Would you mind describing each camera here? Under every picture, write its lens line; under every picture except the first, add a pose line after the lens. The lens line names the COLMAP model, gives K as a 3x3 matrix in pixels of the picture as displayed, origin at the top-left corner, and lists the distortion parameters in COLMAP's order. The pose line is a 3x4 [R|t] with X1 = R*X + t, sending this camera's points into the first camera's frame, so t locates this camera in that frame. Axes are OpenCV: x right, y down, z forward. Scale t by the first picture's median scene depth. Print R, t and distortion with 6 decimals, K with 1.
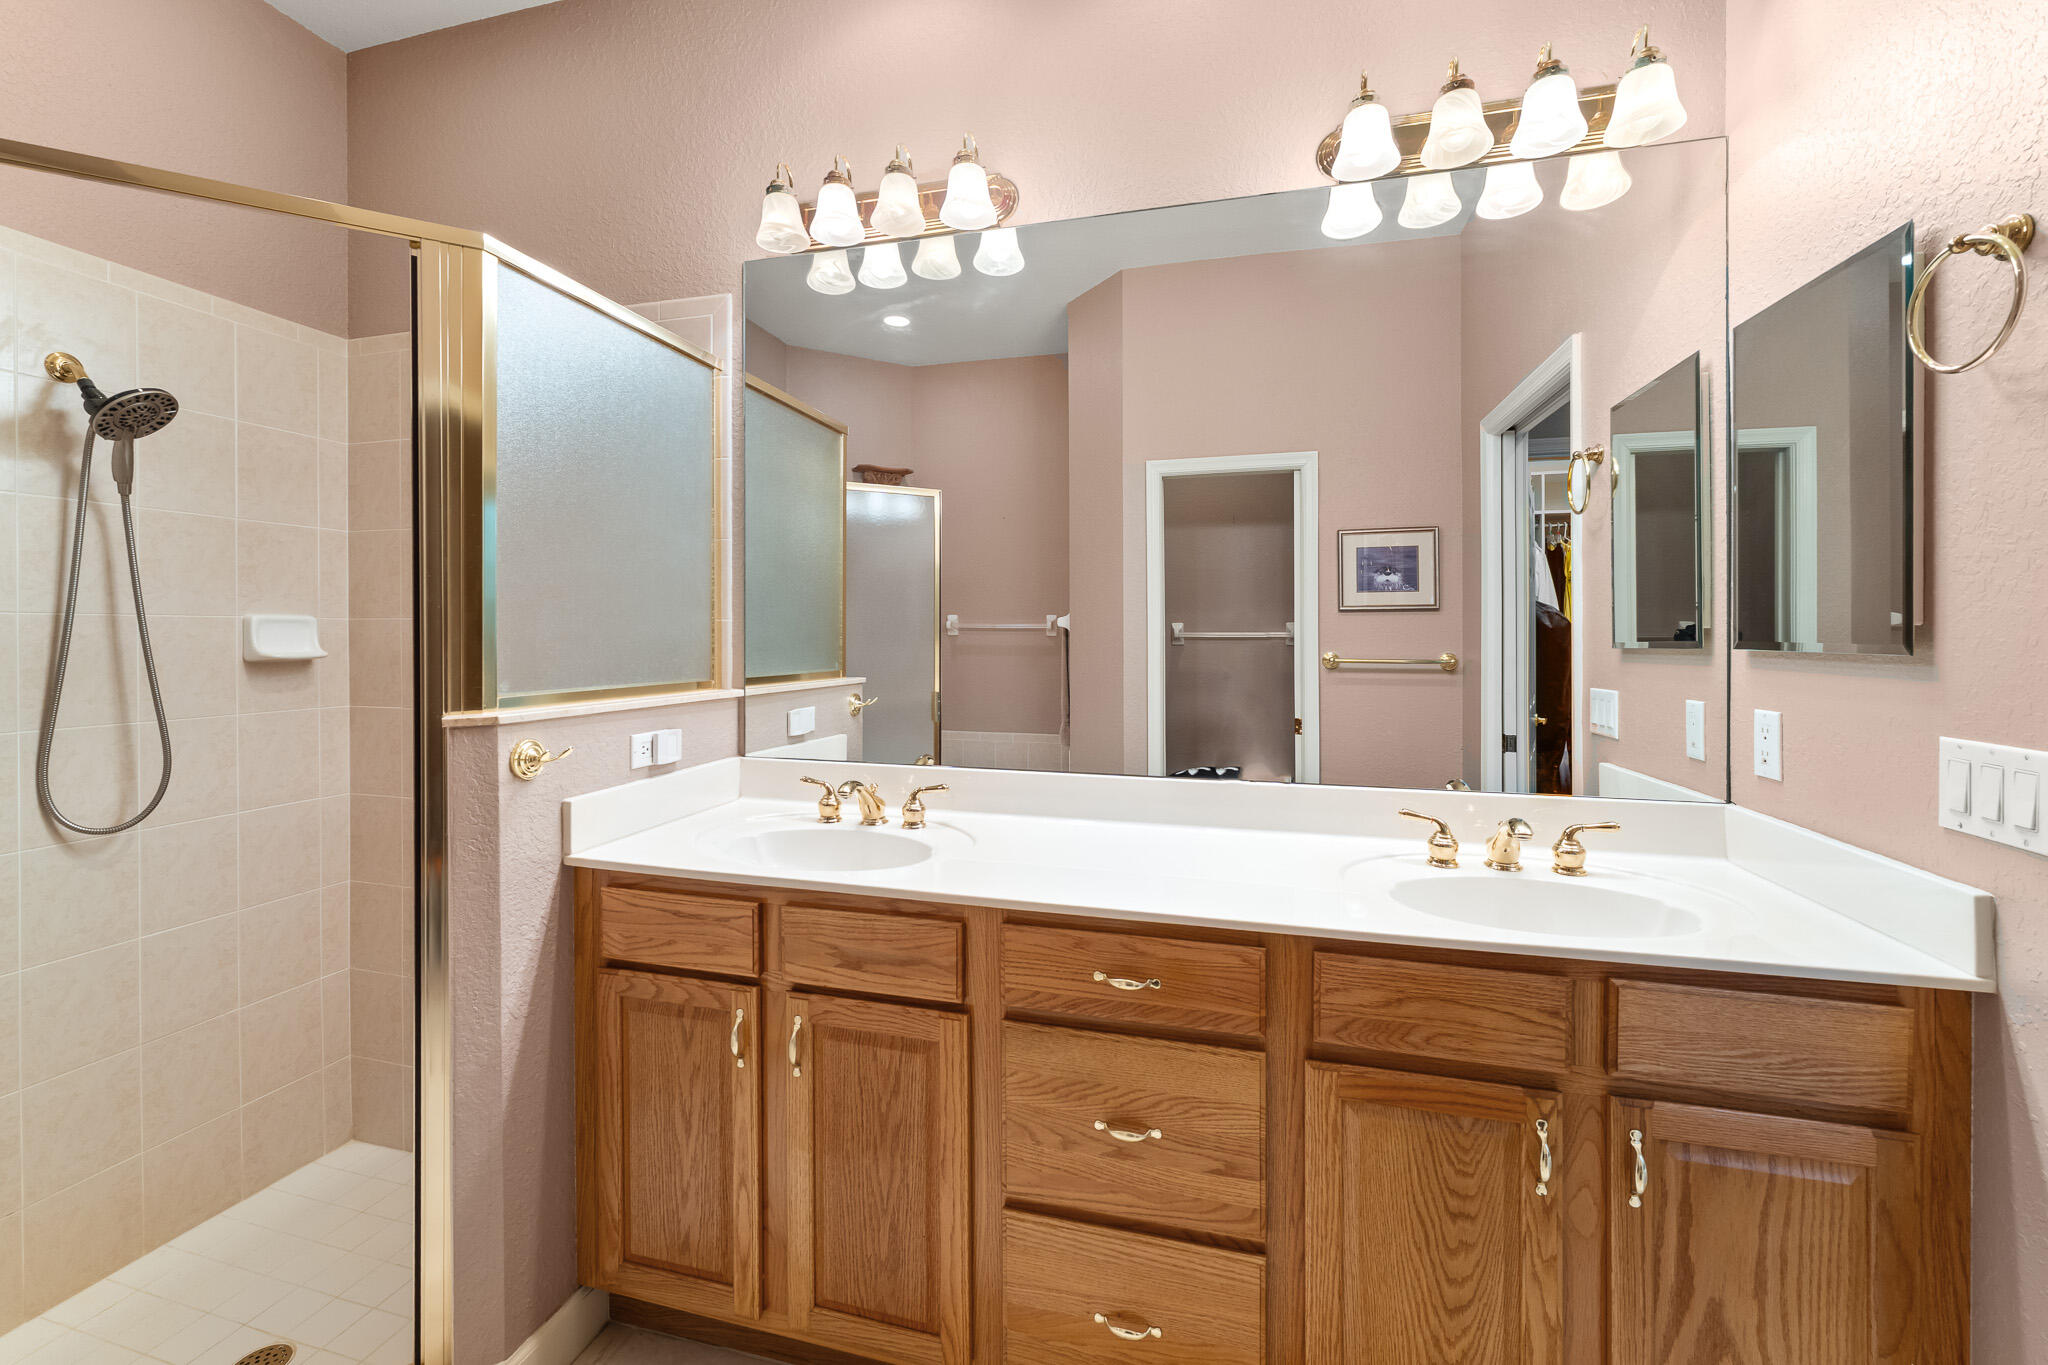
lens RADIAL K [[843.1, 0, 1014.6], [0, 843.1, 641.8], [0, 0, 1]] dist [0.000415, -0.000086]
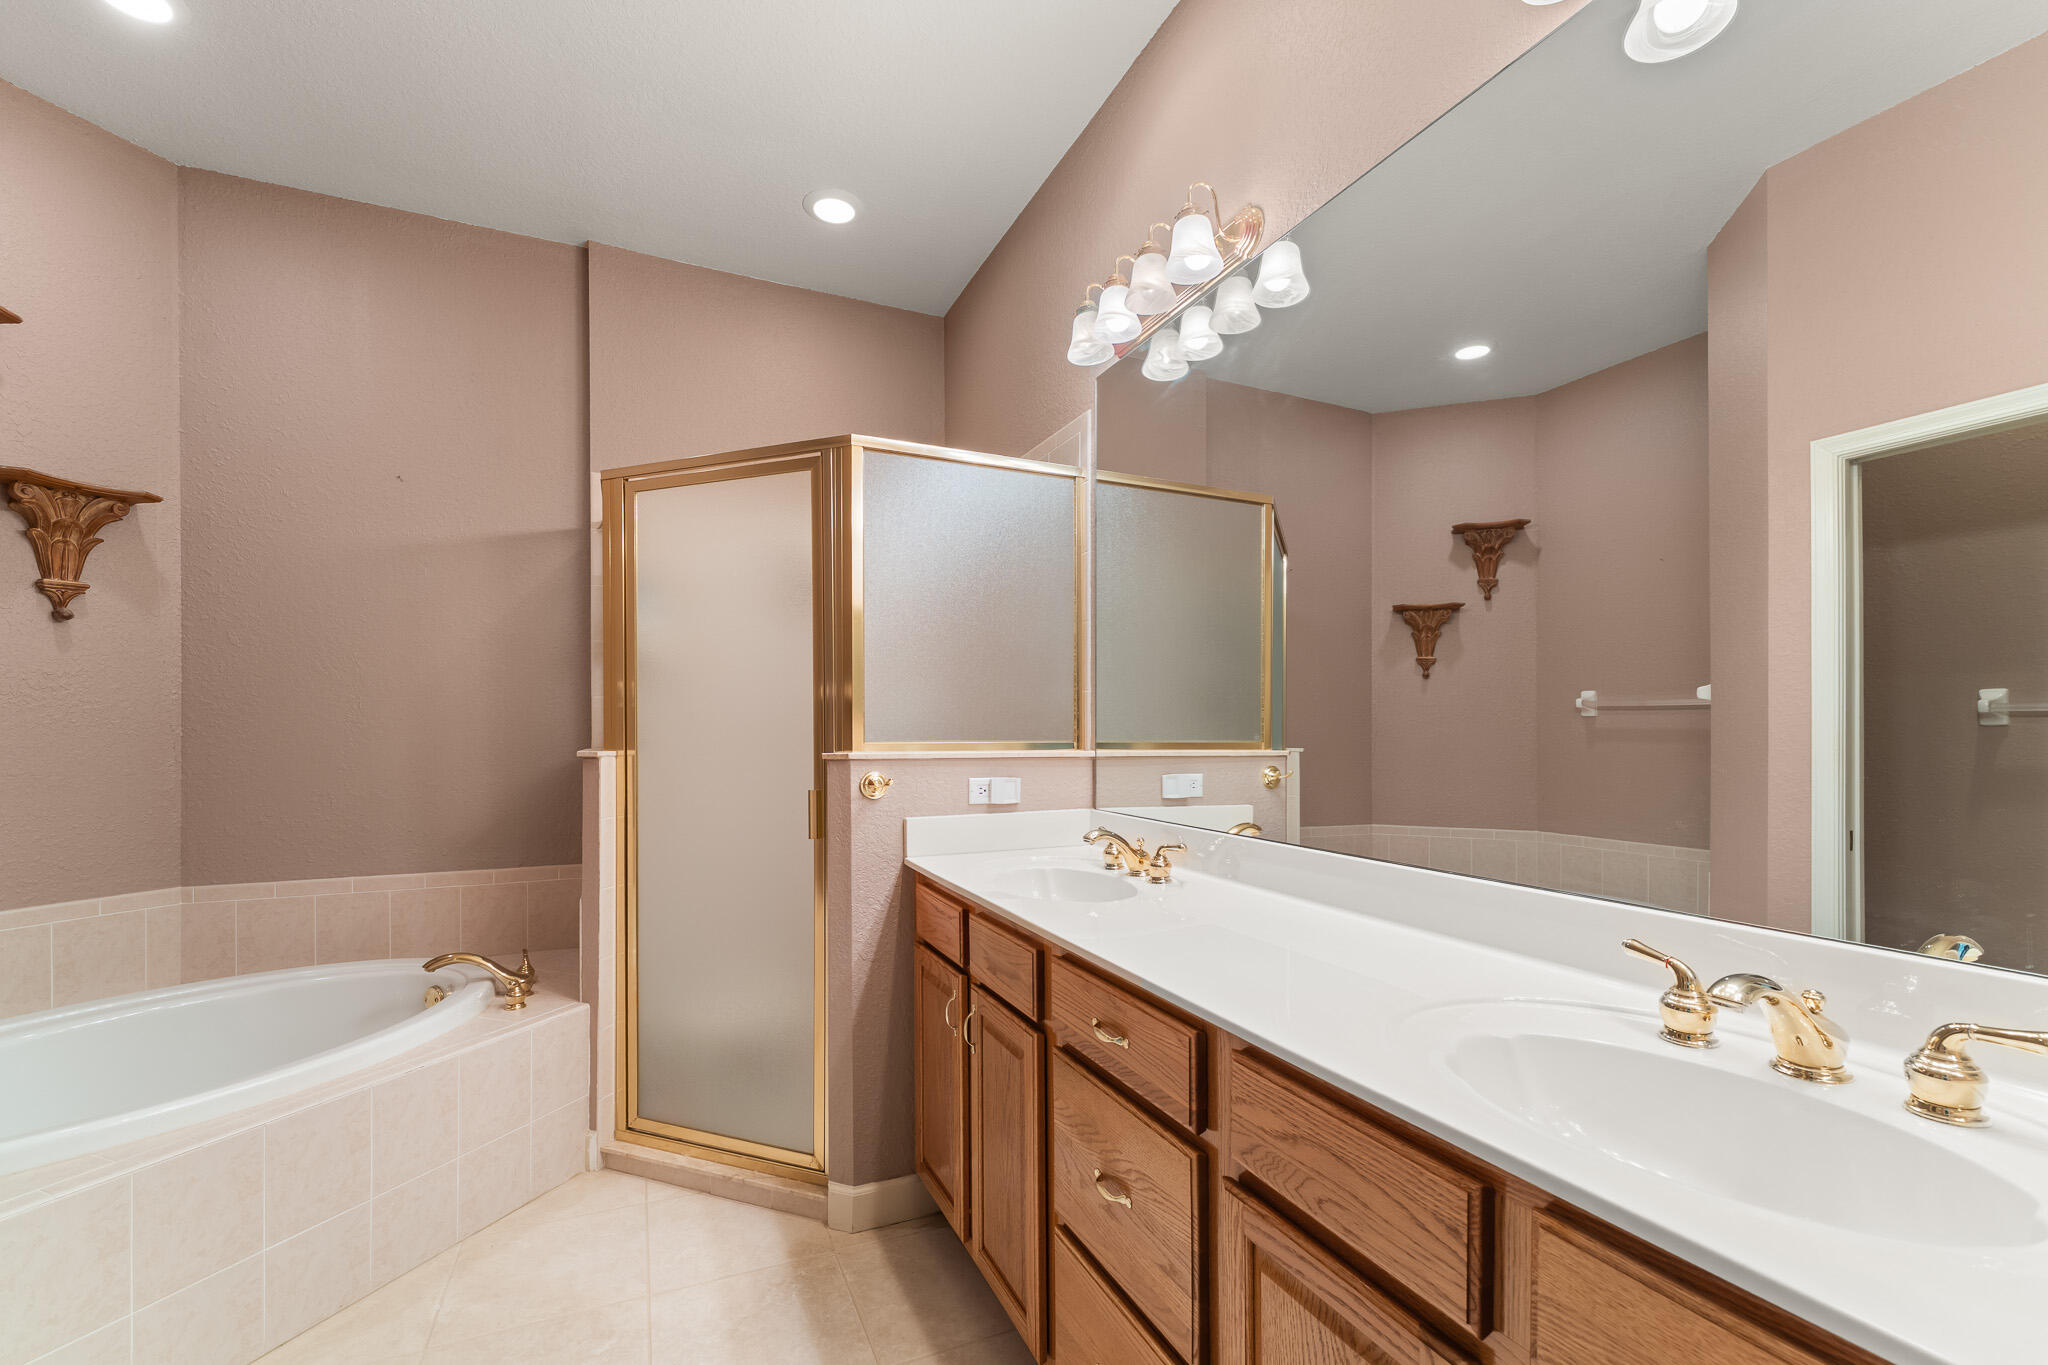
lens RADIAL K [[841.1, 0, 1006.8], [0, 841.1, 737.2], [0, 0, 1]] dist [-0.000560, -0.000260]
pose [[0.634926, 0.005056, -0.772557, 0.581027], [-0.006236, 0.999980, 0.001419, 0.044636], [0.772548, 0.003917, 0.634944, 0.213393]]
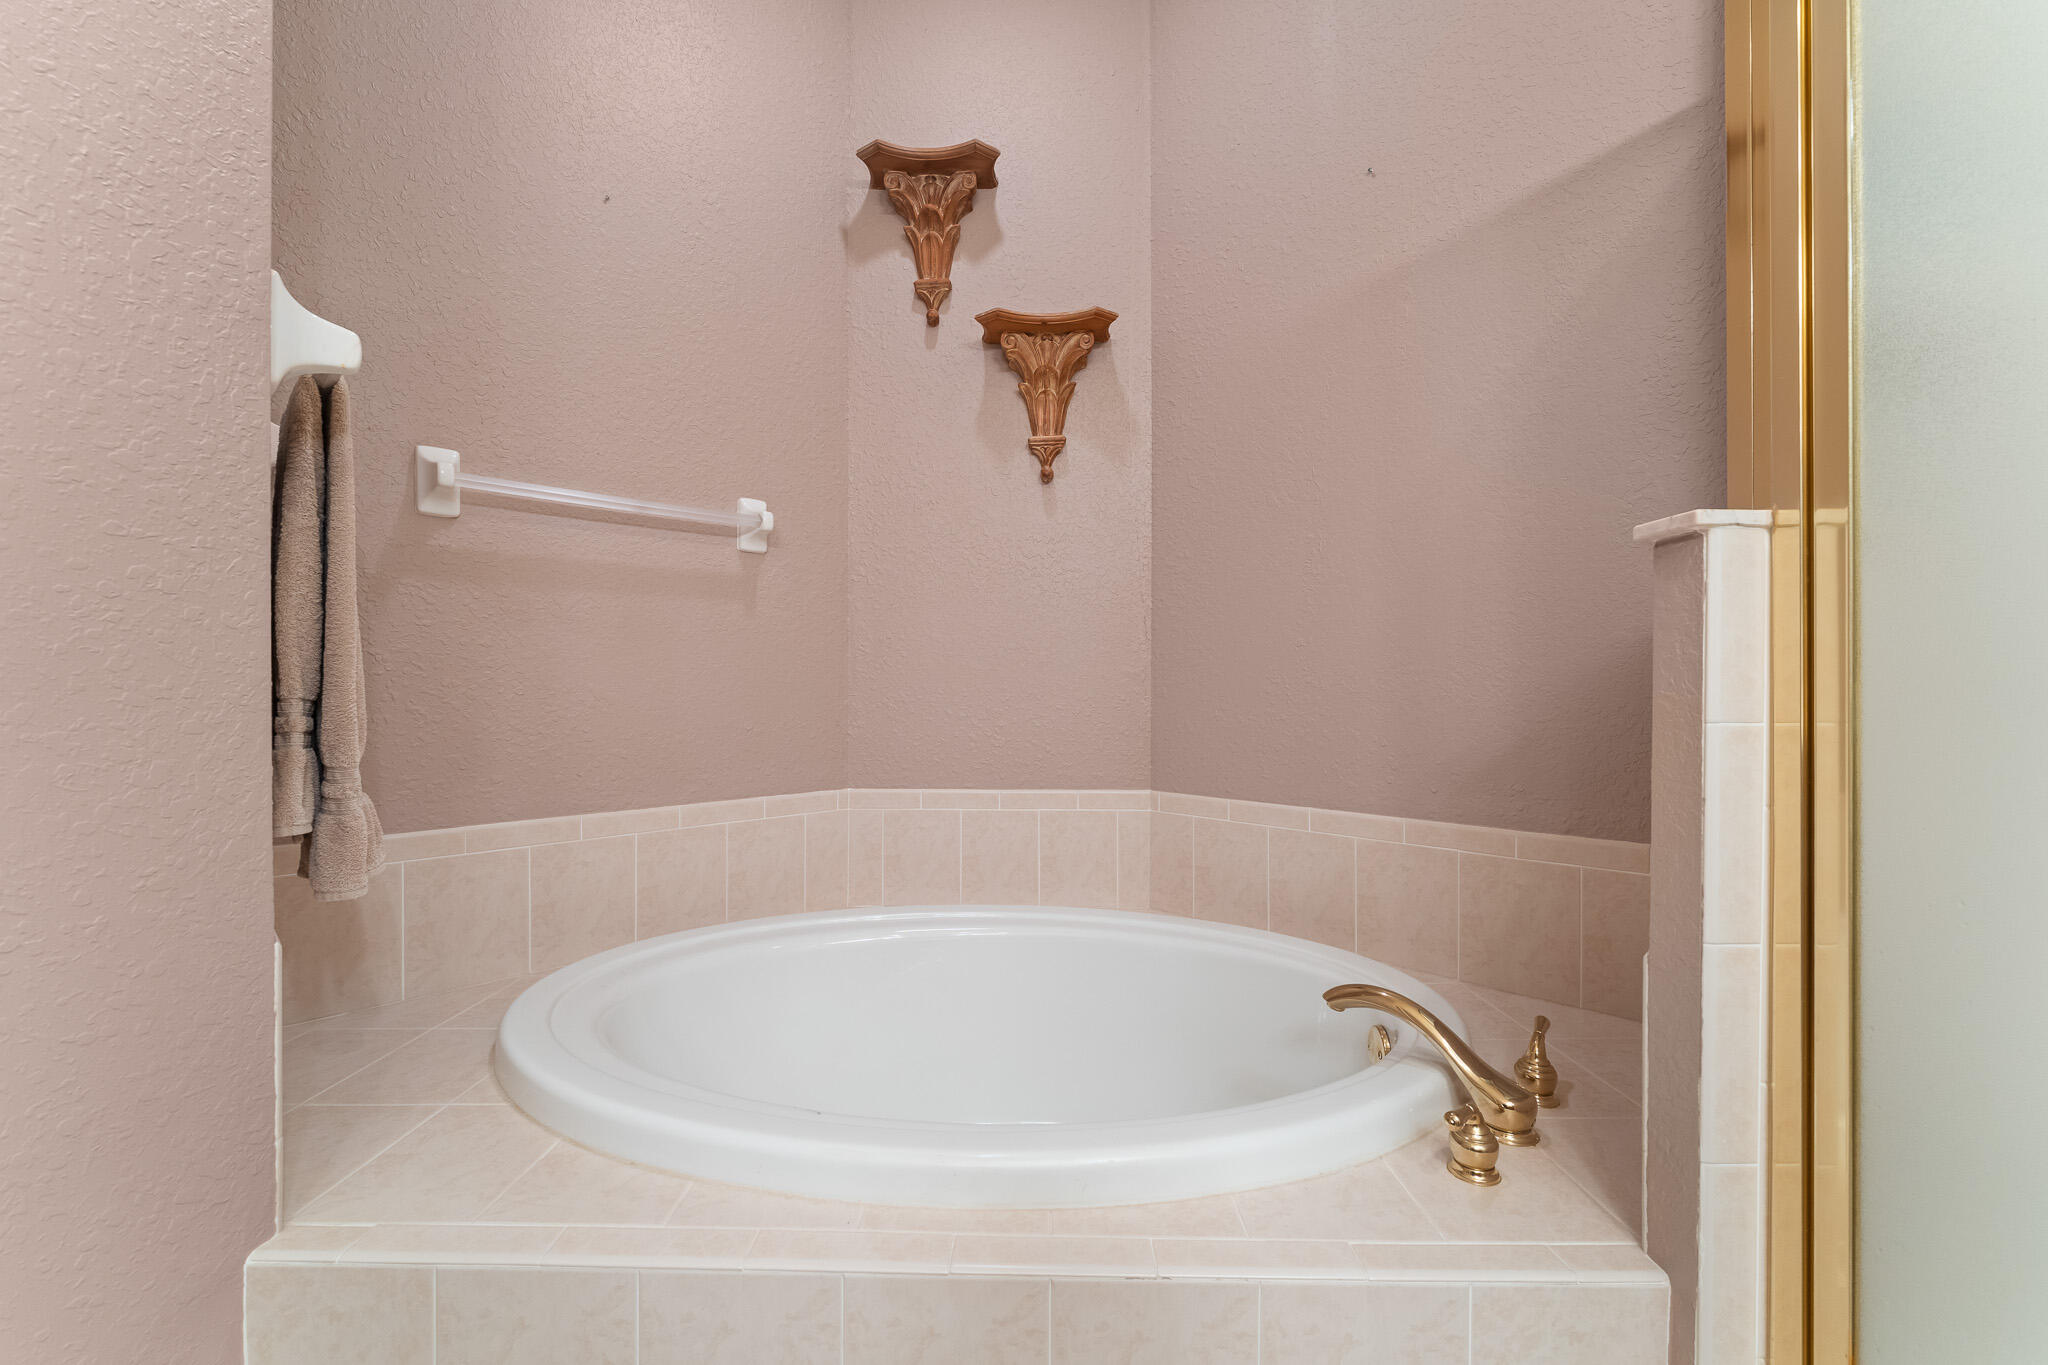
lens RADIAL K [[826.8, 0, 1025.6], [0, 826.8, 688.4], [0, 0, 1]] dist [-0.000903, 0.000002]
pose [[-0.510359, 0.001354, -0.859960, -0.346844], [-0.006521, 0.999964, 0.005444, 0.164642], [0.859937, 0.008386, -0.510332, 0.486737]]
